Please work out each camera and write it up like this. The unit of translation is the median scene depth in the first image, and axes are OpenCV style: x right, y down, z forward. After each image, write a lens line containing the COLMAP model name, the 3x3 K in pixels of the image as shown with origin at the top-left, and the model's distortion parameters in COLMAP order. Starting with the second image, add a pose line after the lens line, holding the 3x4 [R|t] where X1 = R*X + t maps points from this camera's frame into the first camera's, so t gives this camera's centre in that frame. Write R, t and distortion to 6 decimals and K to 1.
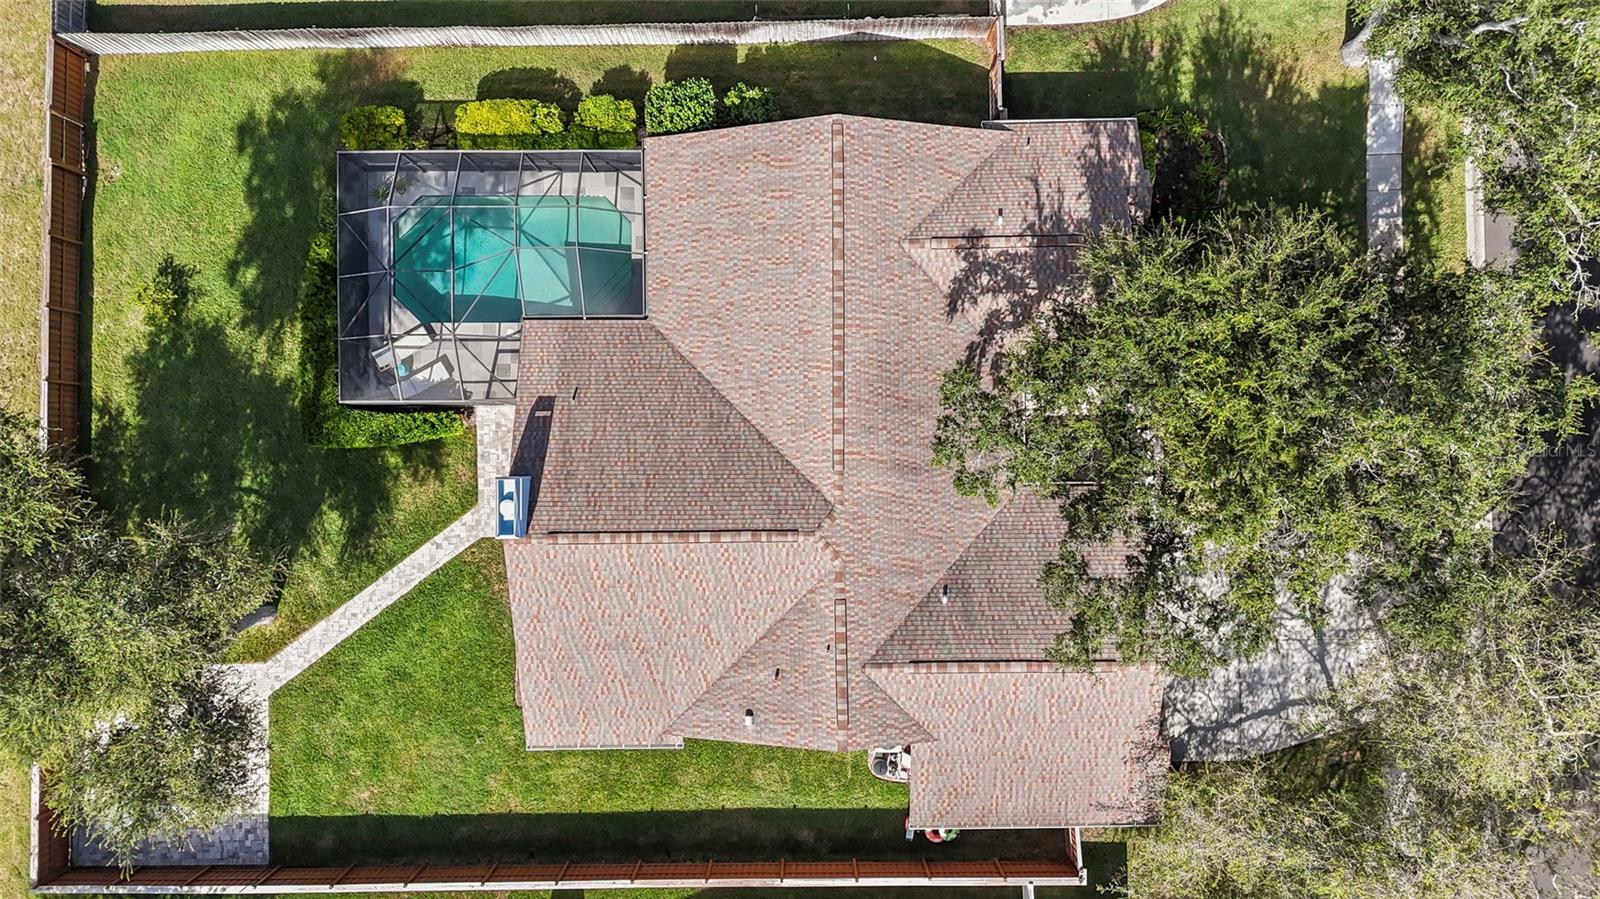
lens RADIAL K [[1148.7, 0, 800.0], [0, 1148.7, 449.5], [0, 0, 1]] dist [0.152190, -0.314224]
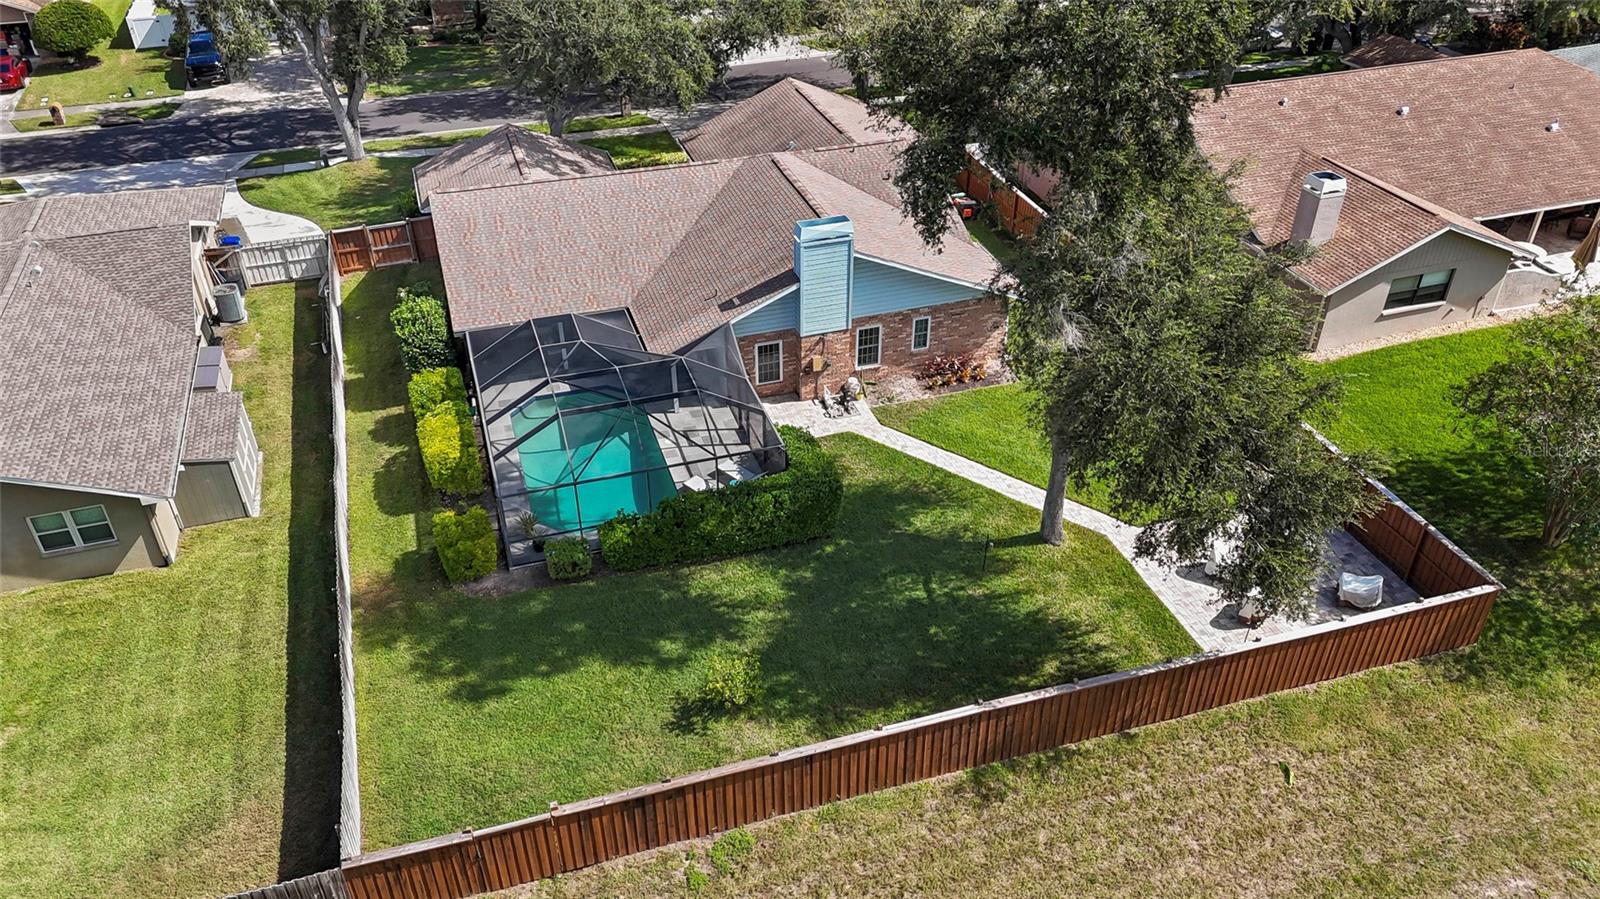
lens RADIAL K [[1148.7, 0, 800.0], [0, 1148.7, 449.5], [0, 0, 1]] dist [0.152190, -0.314224]
pose [[-0.315114, -0.551970, 0.772032, -1.121757], [0.948699, -0.160955, 0.272147, -0.281636], [-0.025955, 0.818183, 0.574372, 0.506551]]
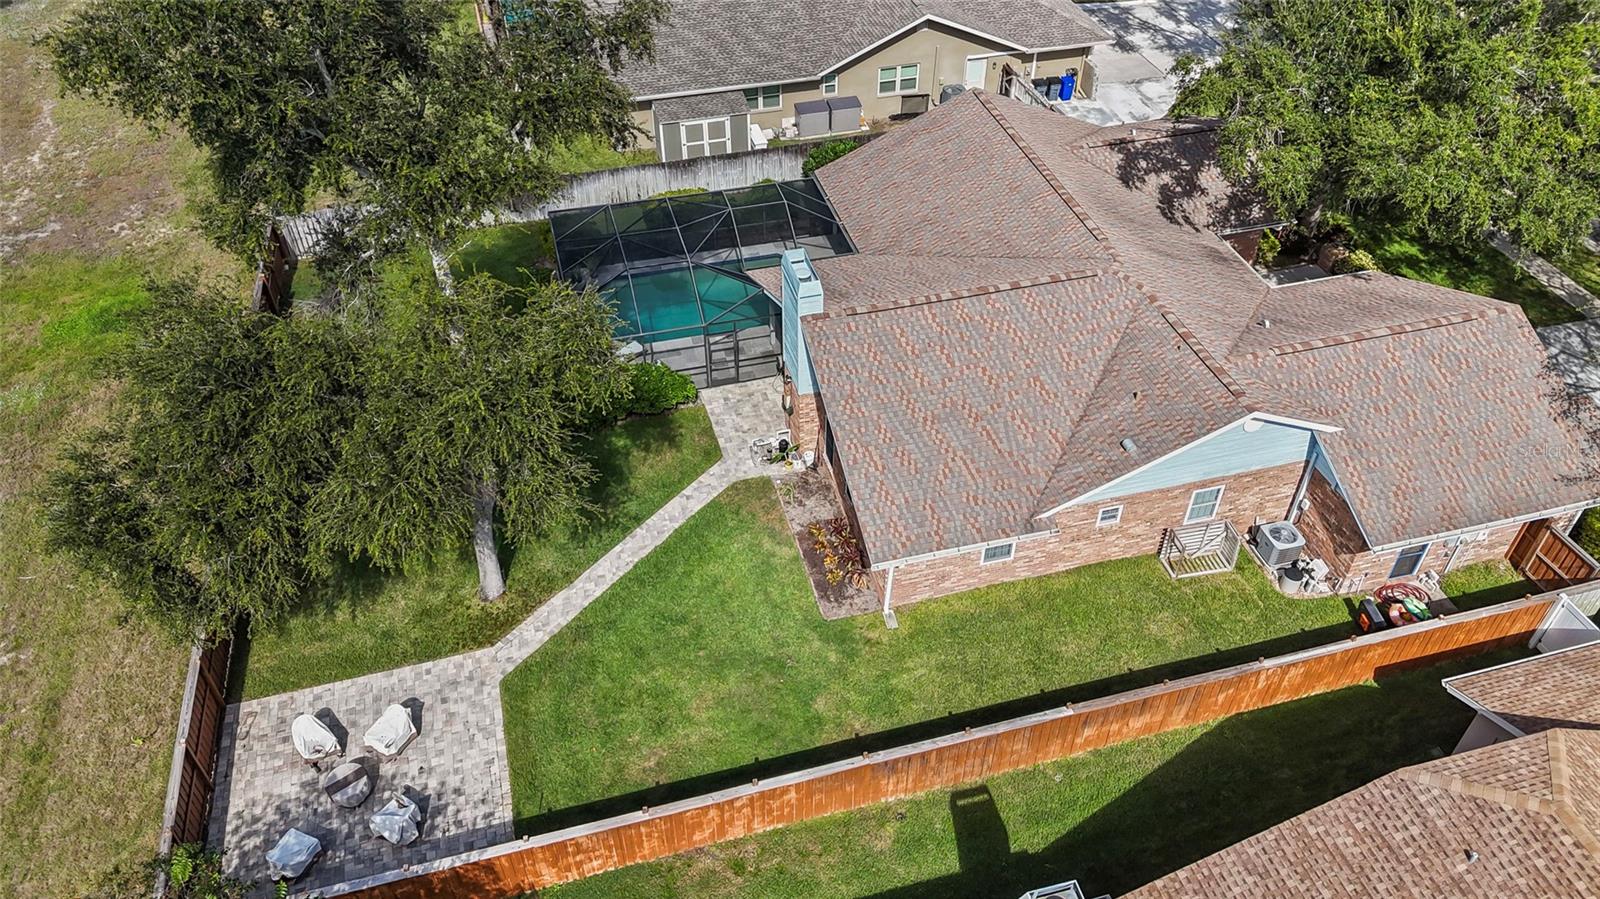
lens RADIAL K [[1148.7, 0, 800.0], [0, 1148.7, 449.5], [0, 0, 1]] dist [0.152190, -0.314224]
pose [[0.967635, -0.169494, 0.186962, -0.424523], [0.252354, 0.652506, -0.714530, 0.763655], [-0.000885, 0.738585, 0.674160, 0.438478]]
